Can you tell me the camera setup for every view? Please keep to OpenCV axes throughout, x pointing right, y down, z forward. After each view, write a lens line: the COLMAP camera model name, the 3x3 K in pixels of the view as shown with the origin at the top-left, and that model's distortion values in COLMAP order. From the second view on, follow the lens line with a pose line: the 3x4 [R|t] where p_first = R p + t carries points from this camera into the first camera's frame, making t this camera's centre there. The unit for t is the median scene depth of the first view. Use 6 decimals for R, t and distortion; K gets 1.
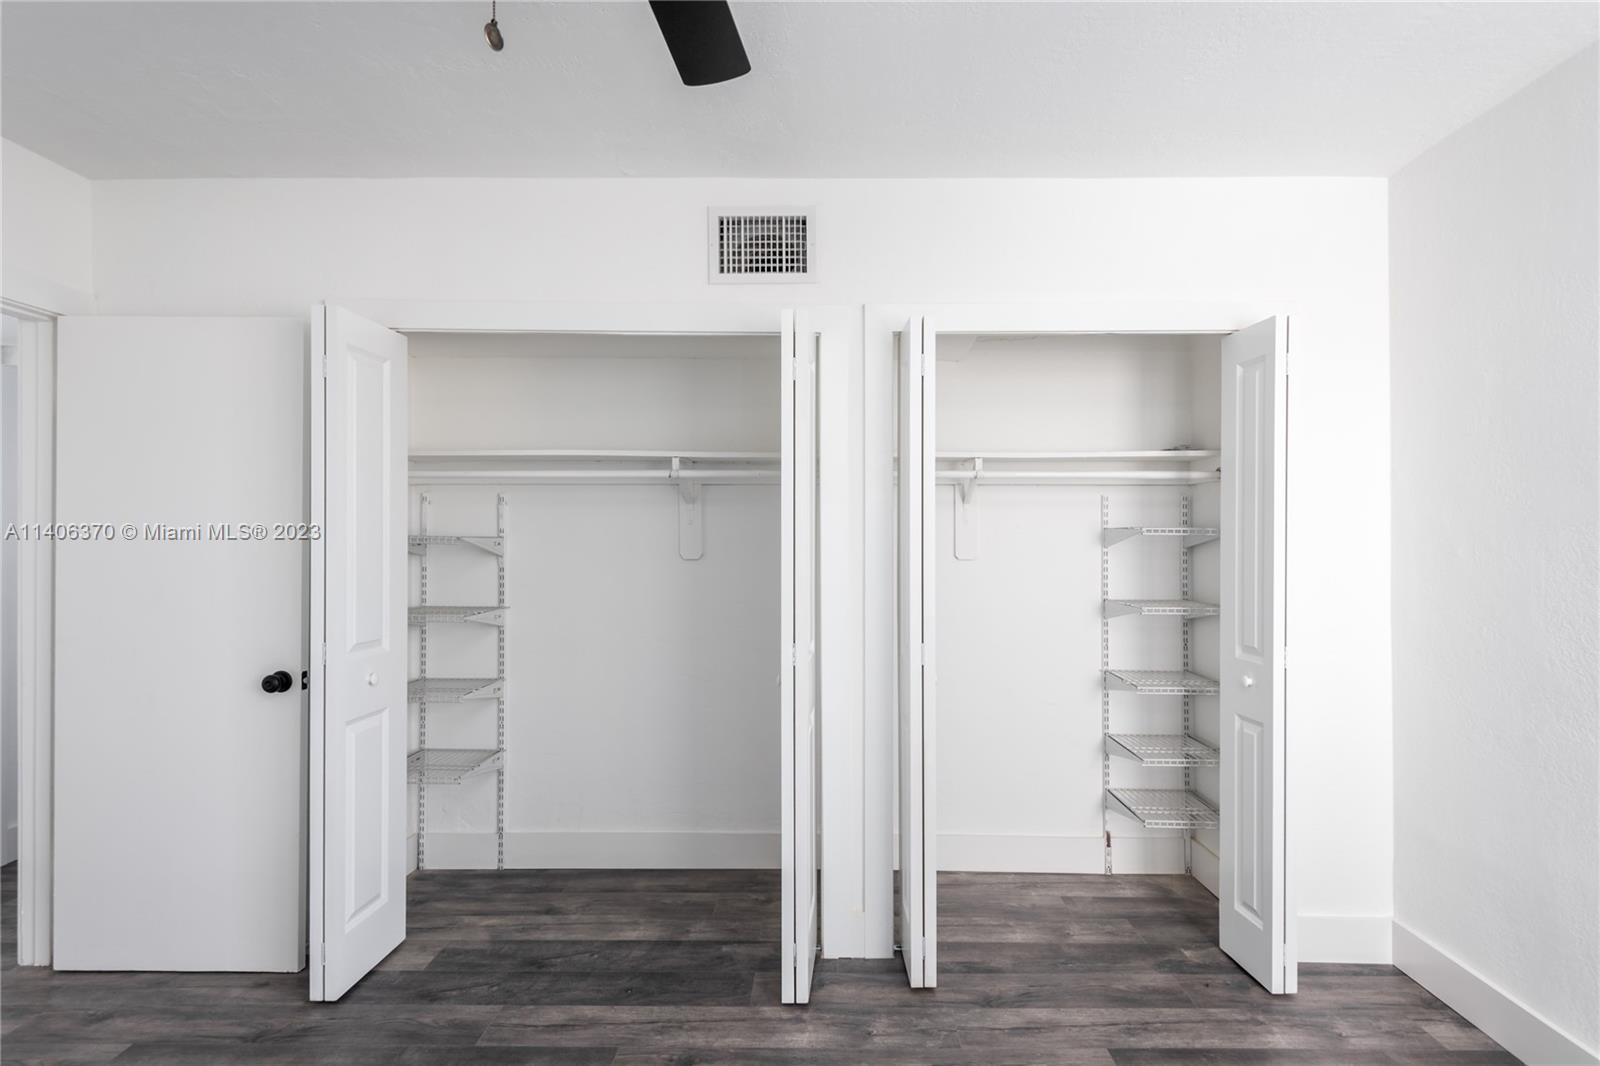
lens RADIAL K [[860.3, 0, 803.3], [0, 860.3, 533.5], [0, 0, 1]] dist [0.034865, -0.023163]
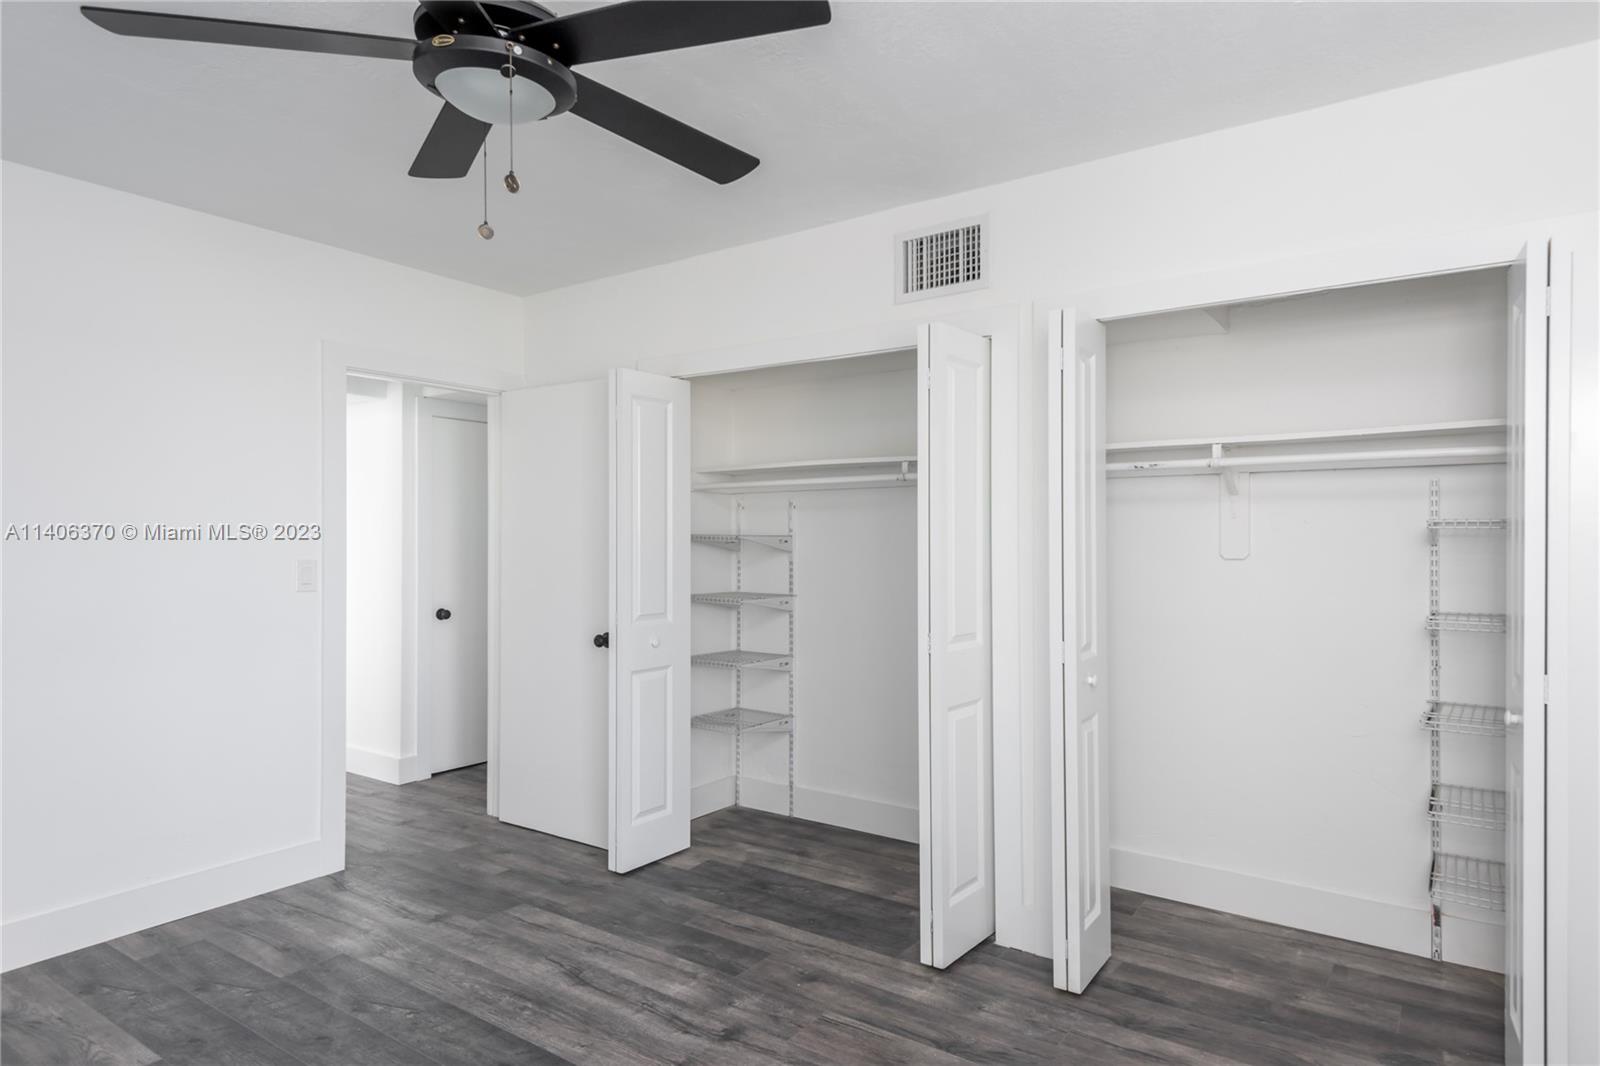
lens RADIAL K [[930.6, 0, 799.4], [0, 930.6, 531.8], [0, 0, 1]] dist [0.061841, -0.039909]
pose [[0.821207, -0.008054, -0.570573, 0.465216], [0.006980, 0.999967, -0.004069, 0.004765], [0.570587, -0.000641, 0.821237, -0.048898]]
